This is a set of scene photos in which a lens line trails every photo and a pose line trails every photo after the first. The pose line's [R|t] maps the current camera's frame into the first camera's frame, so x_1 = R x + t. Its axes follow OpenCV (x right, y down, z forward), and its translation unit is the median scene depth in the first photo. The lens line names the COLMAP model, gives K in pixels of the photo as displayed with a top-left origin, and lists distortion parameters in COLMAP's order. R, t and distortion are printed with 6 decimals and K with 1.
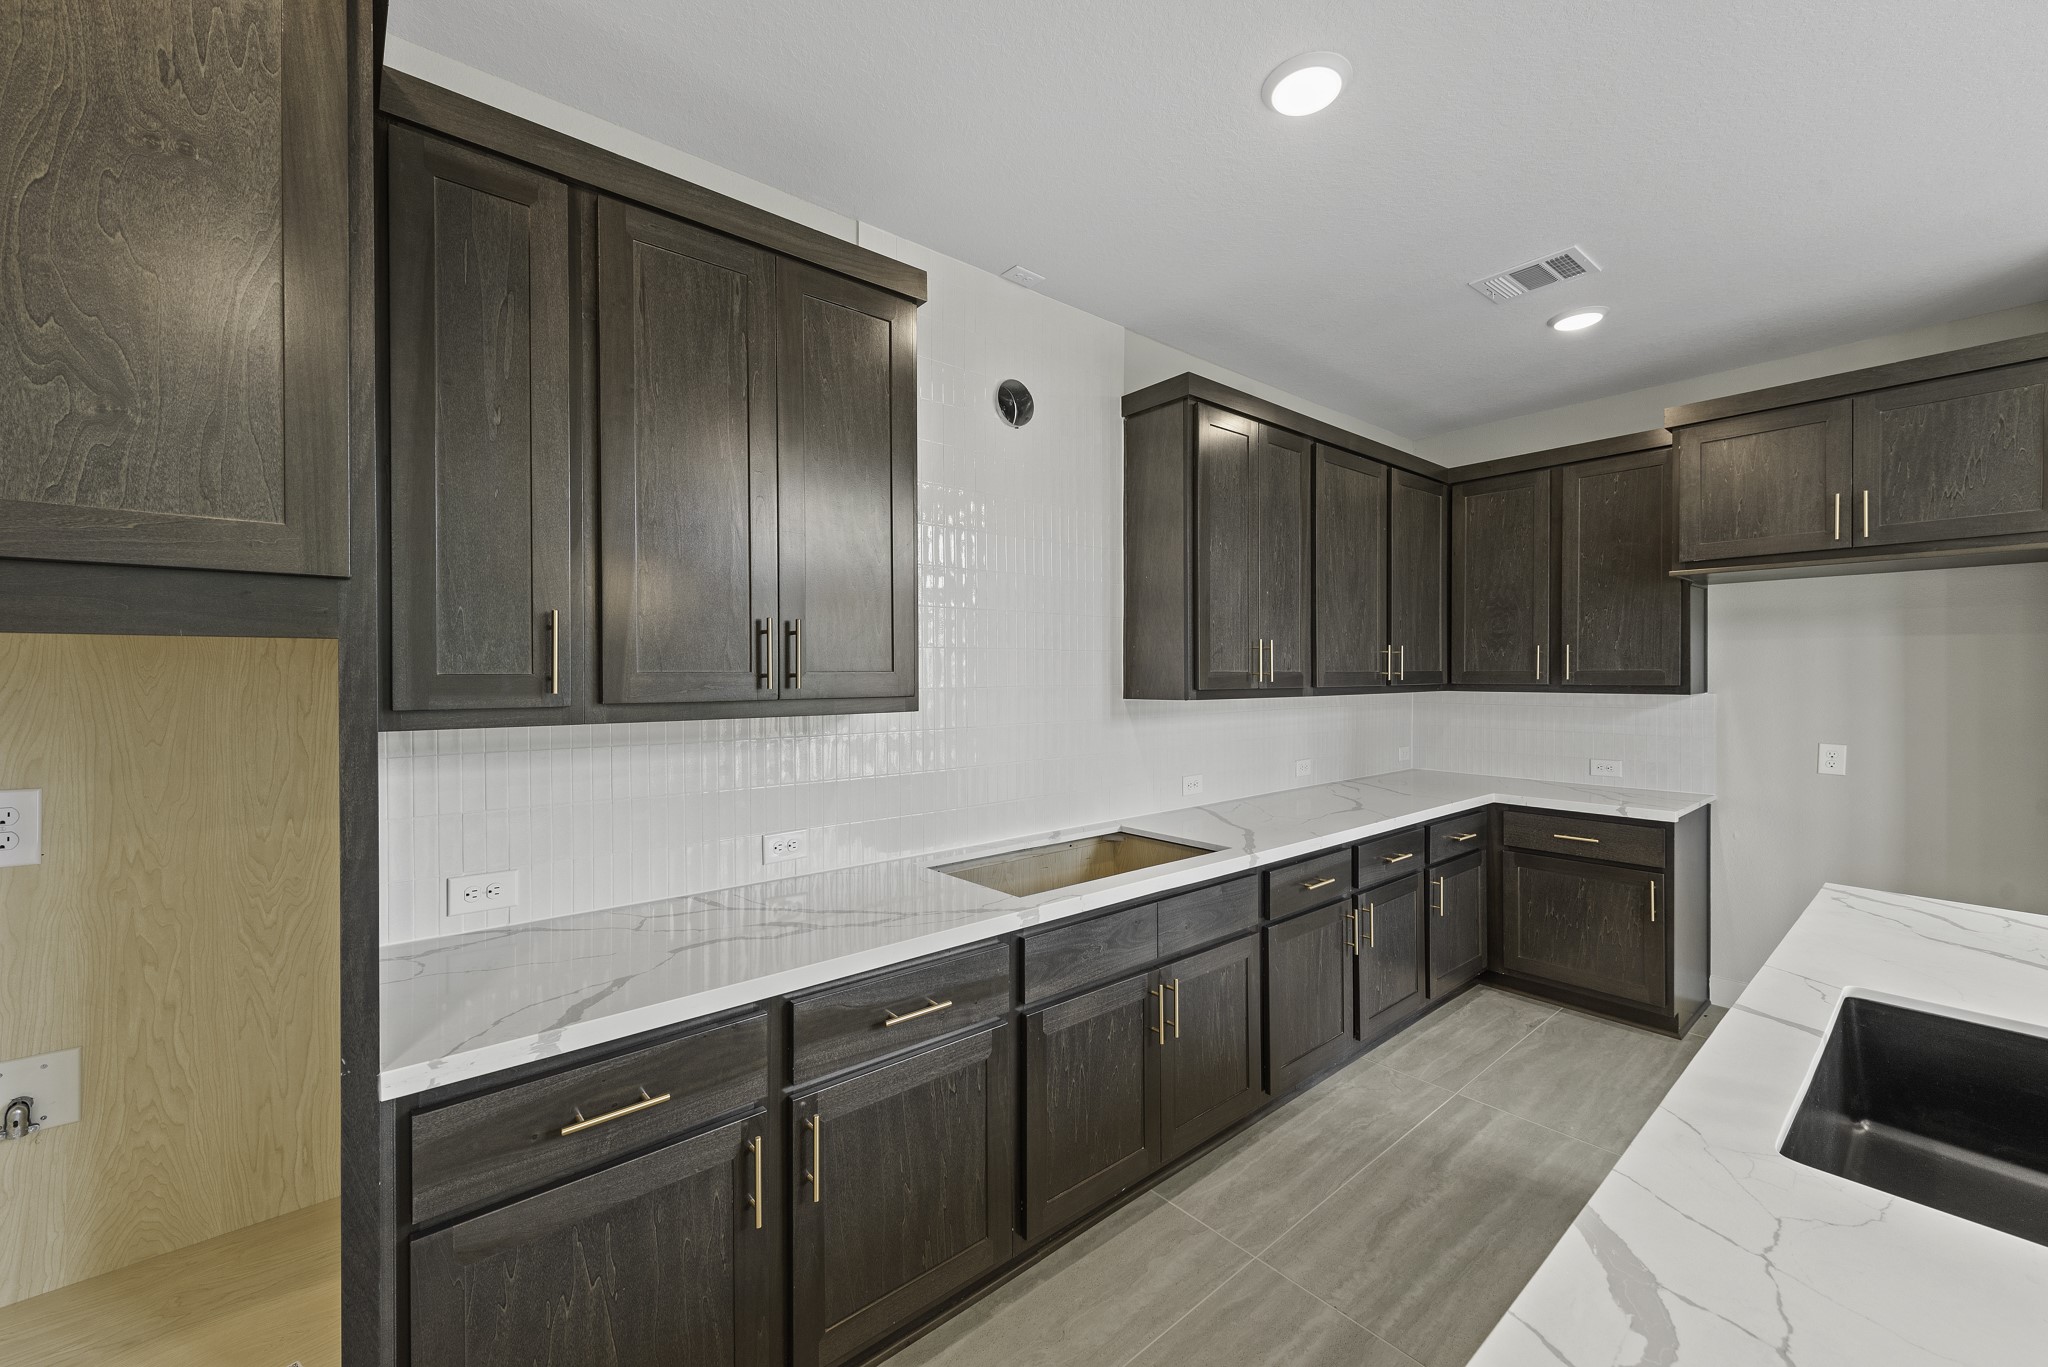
lens RADIAL K [[817.0, 0, 1028.6], [0, 817.0, 678.7], [0, 0, 1]] dist [0.012750, -0.003874]
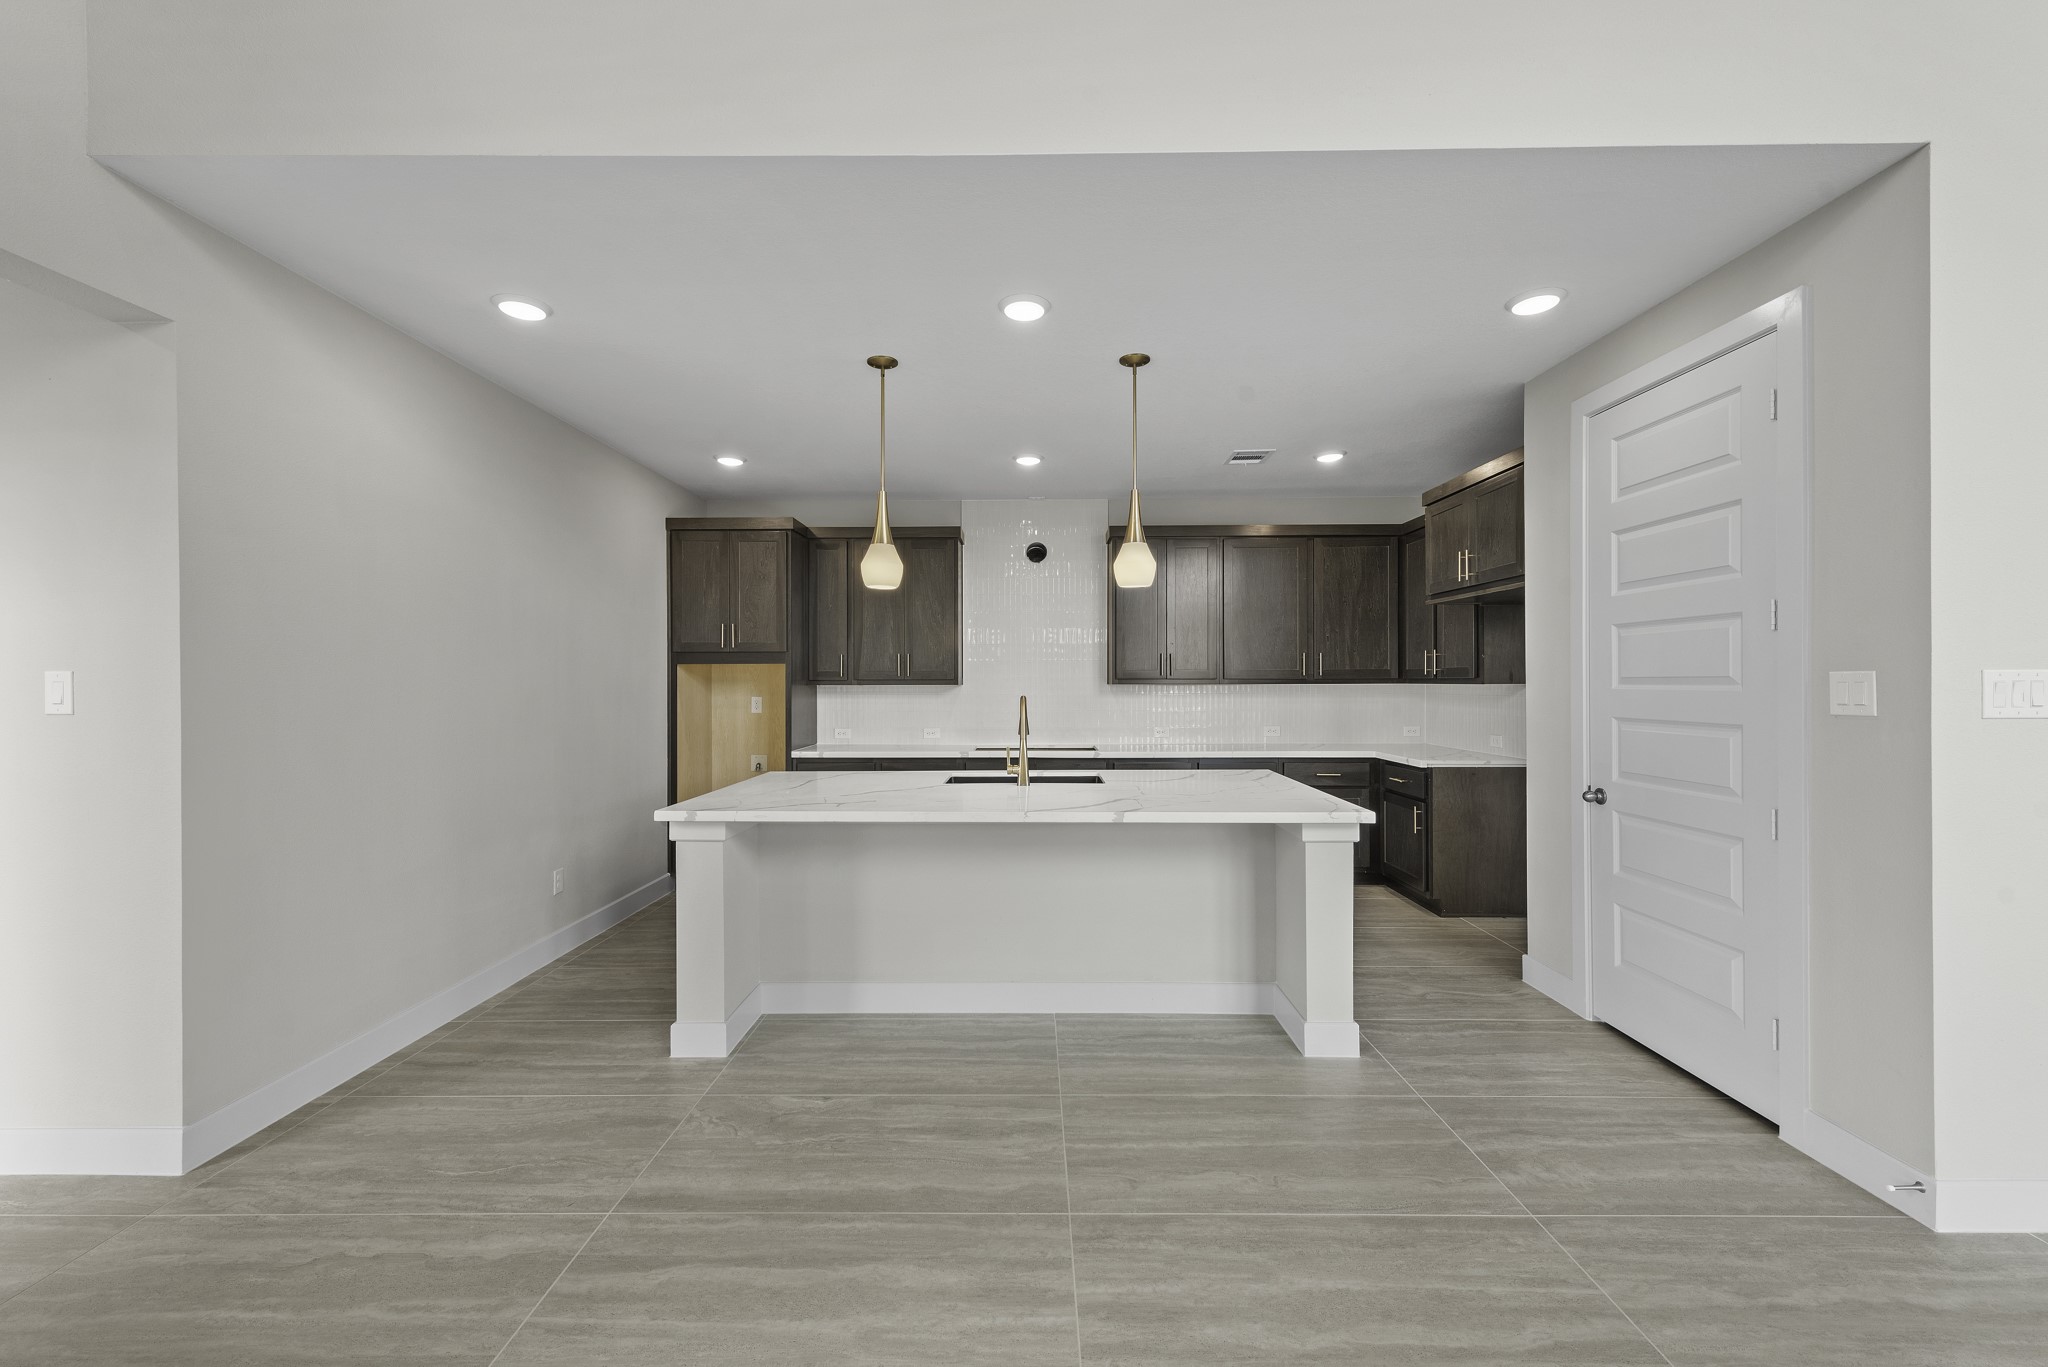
lens RADIAL K [[817.0, 0, 1028.6], [0, 817.0, 678.7], [0, 0, 1]] dist [0.012750, -0.003874]
pose [[0.760909, -0.000267, -0.648859, 2.305935], [-0.002091, 0.999994, -0.002865, 0.030488], [0.648856, 0.003537, 0.760903, -1.187328]]
